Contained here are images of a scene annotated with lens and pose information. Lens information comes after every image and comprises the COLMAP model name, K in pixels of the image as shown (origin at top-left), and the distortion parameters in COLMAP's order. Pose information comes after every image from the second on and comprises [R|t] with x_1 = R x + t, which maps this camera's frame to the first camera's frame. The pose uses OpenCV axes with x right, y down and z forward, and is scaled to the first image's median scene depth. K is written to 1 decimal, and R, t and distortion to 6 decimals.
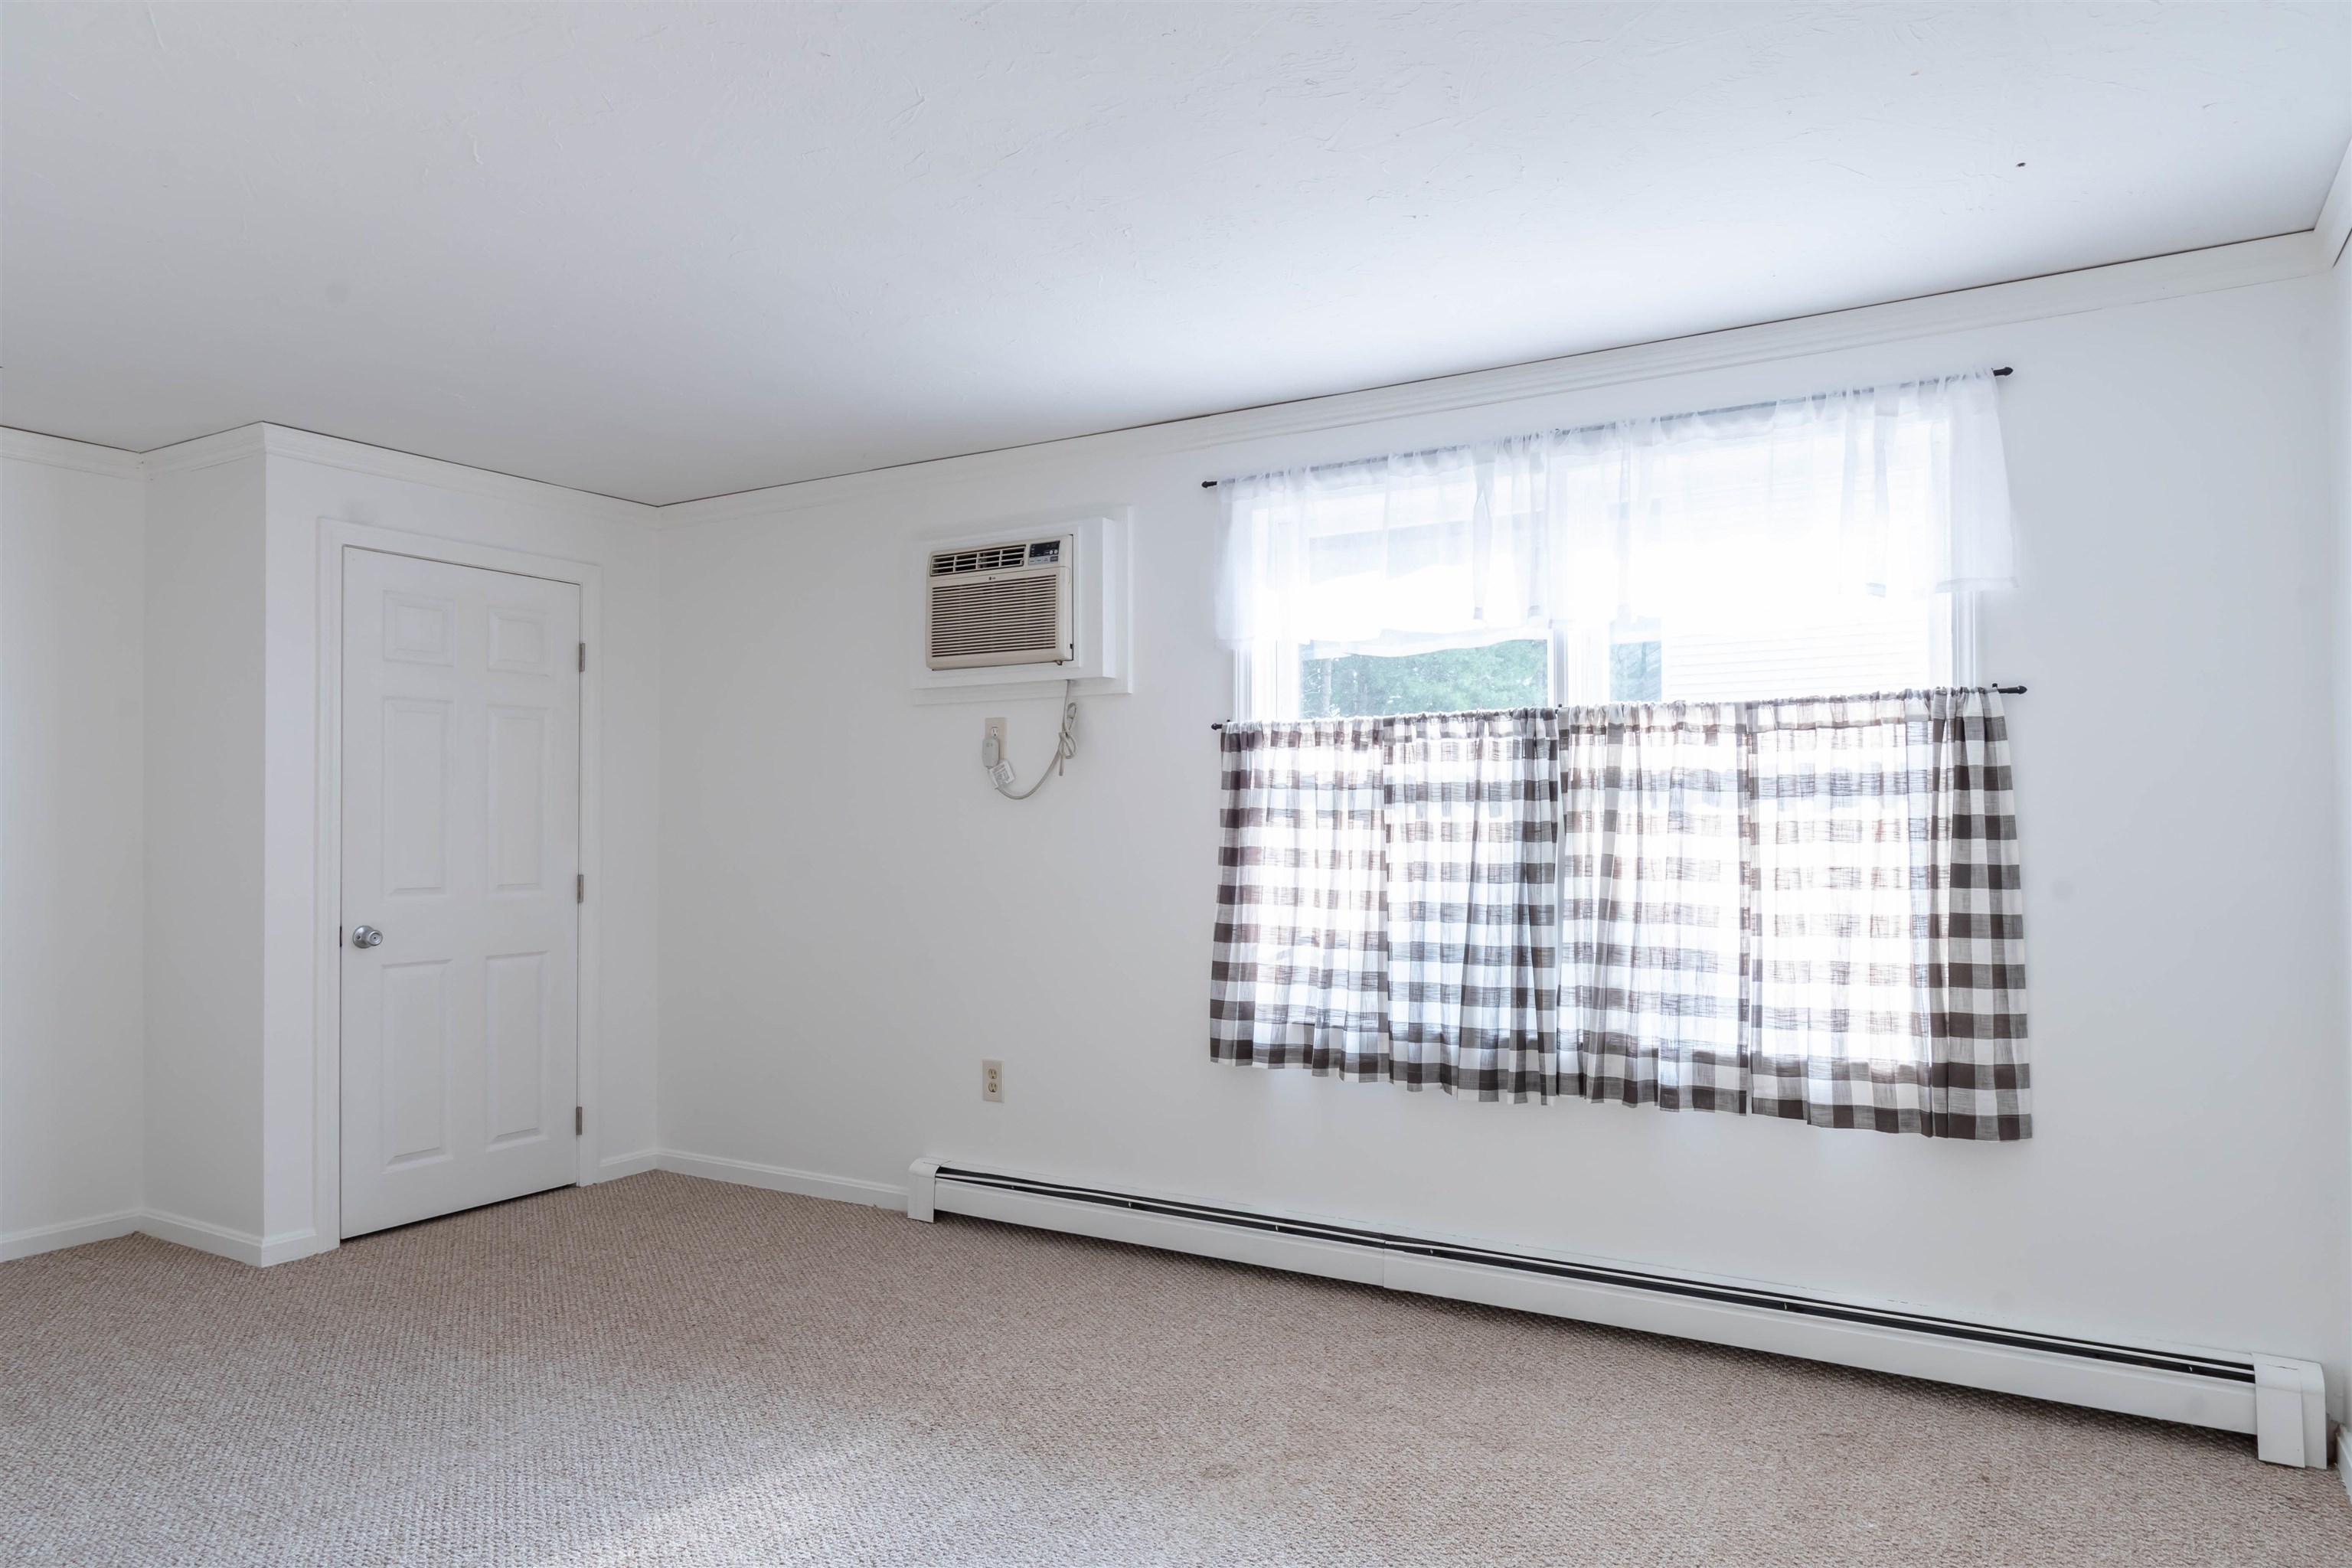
lens RADIAL K [[1493.2, 0, 1188.0], [0, 1493.2, 792.1], [0, 0, 1]] dist [-0.018548, 0.002690]
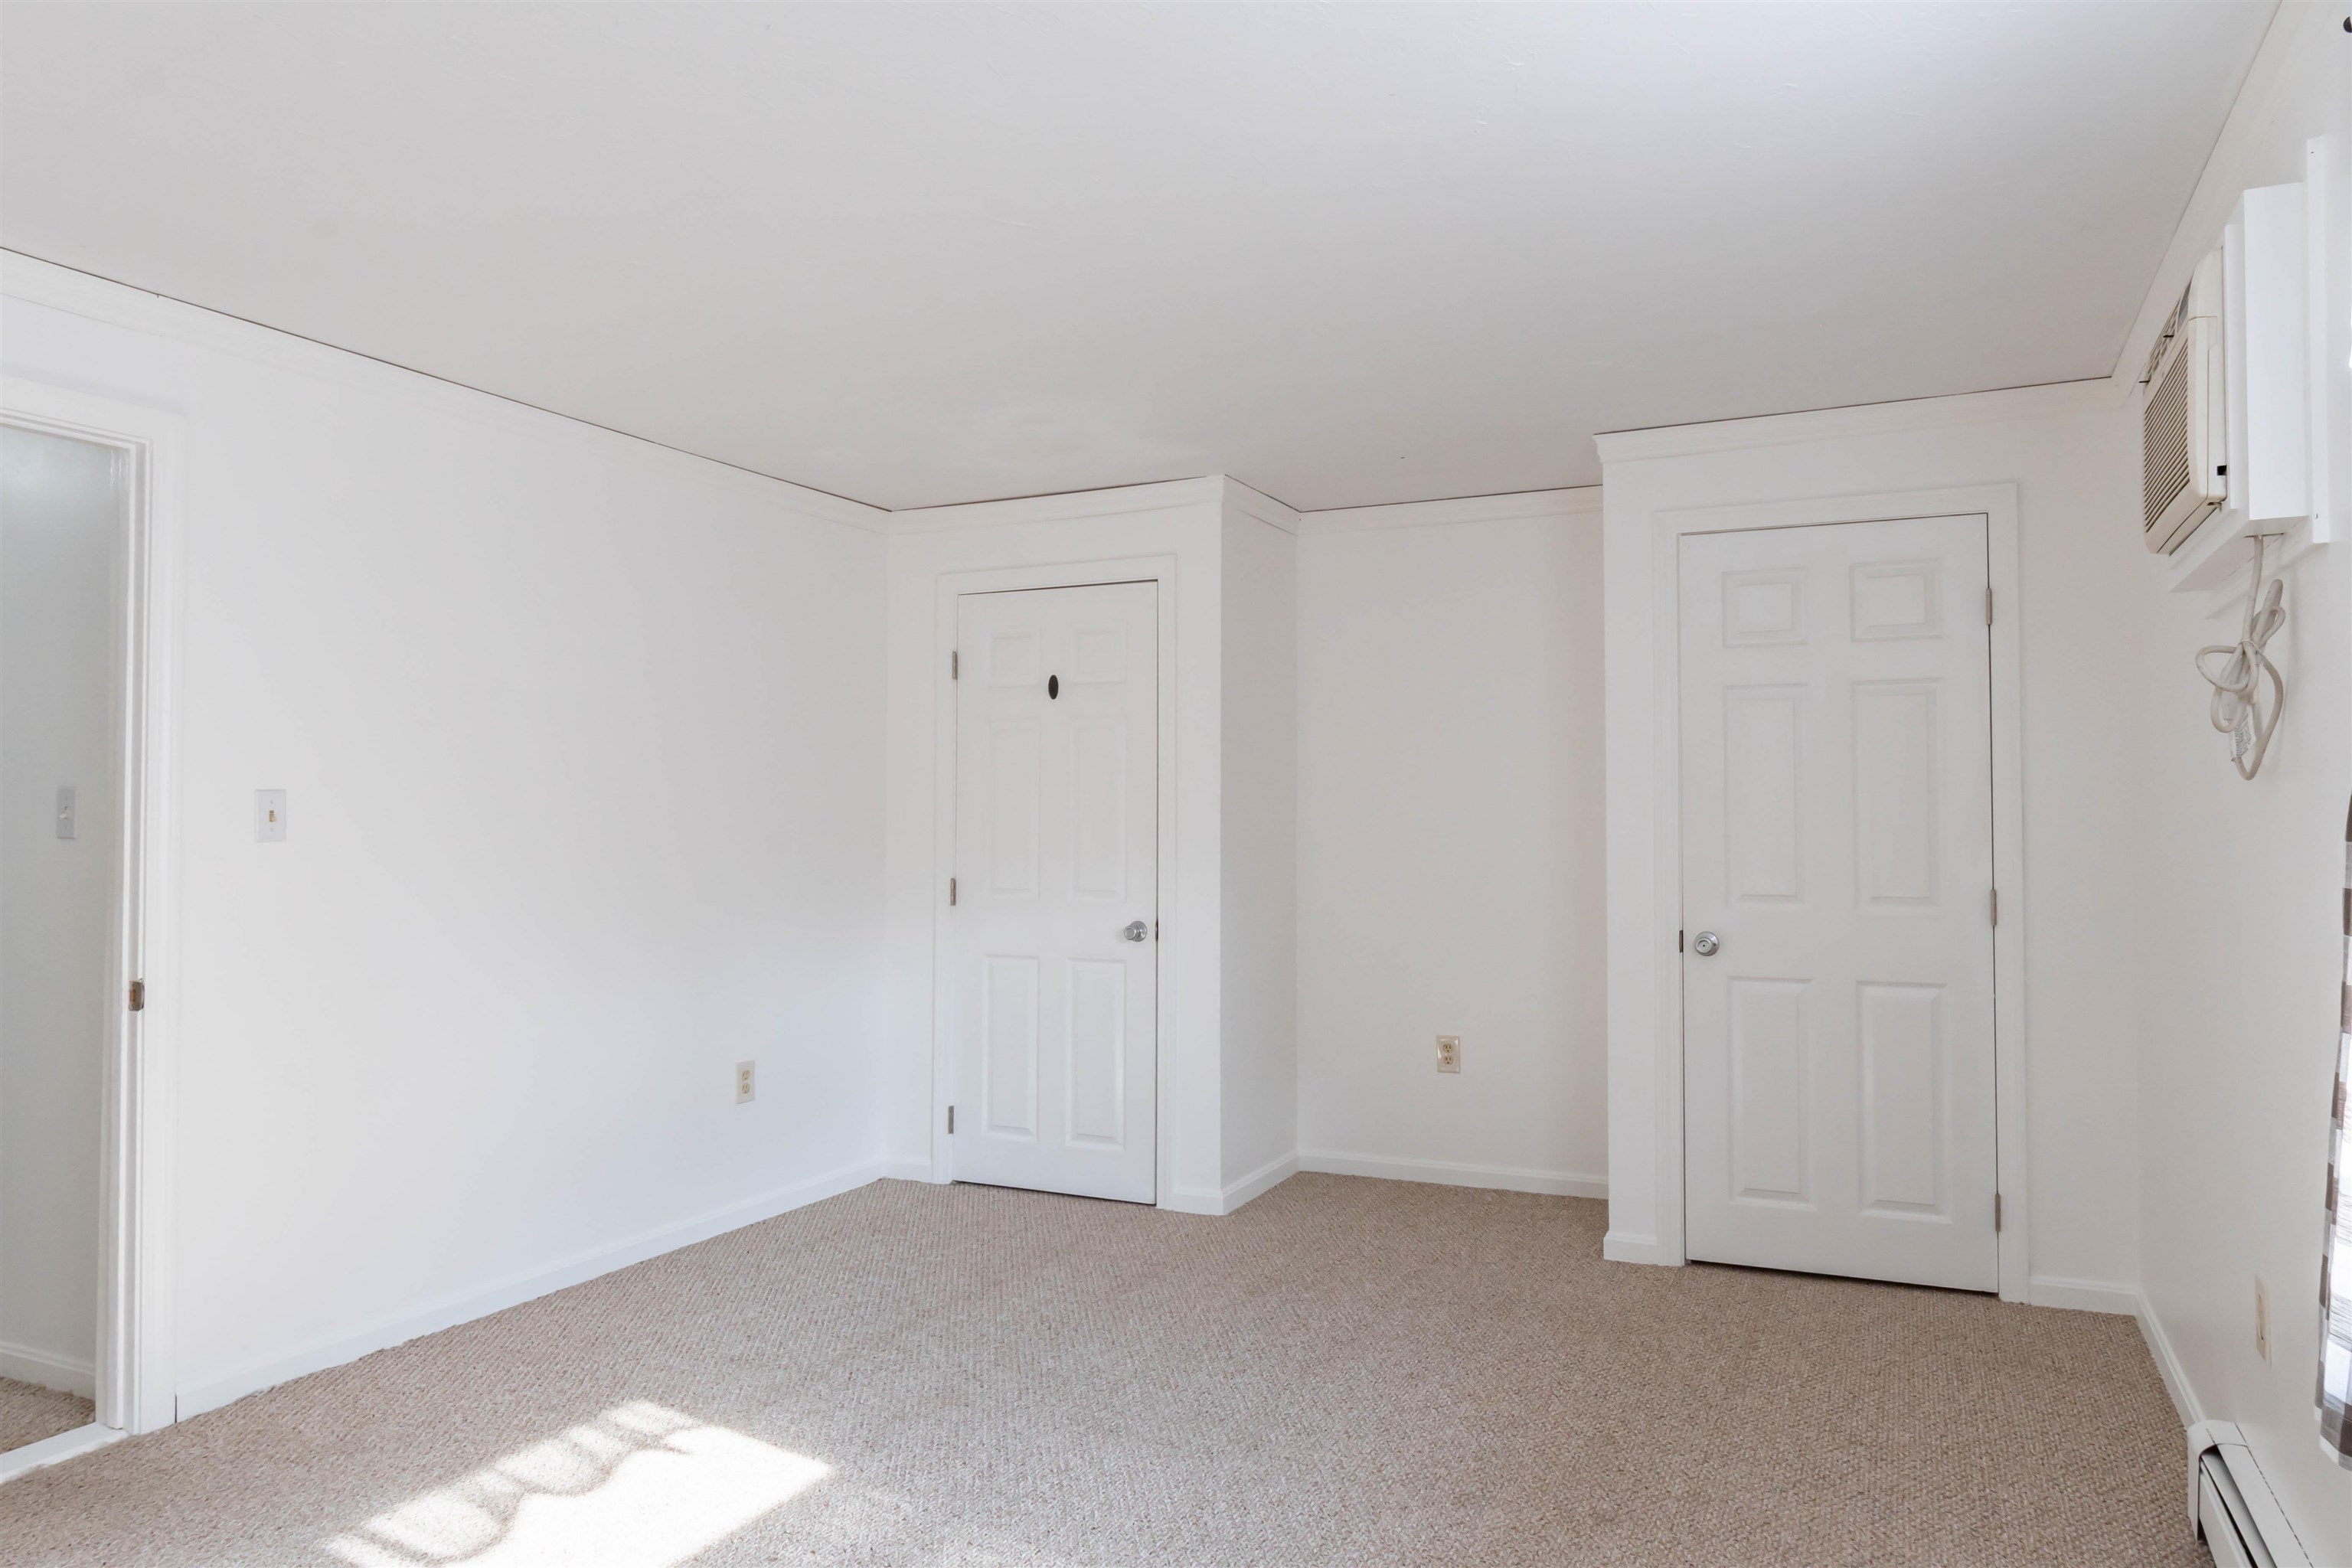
lens RADIAL K [[1493.2, 0, 1189.1], [0, 1493.2, 762.7], [0, 0, 1]] dist [-0.018548, 0.002690]
pose [[0.109587, -0.039554, -0.993190, 0.355402], [0.021546, 0.999068, -0.037411, 0.011064], [0.993744, -0.017300, 0.110337, 0.577480]]
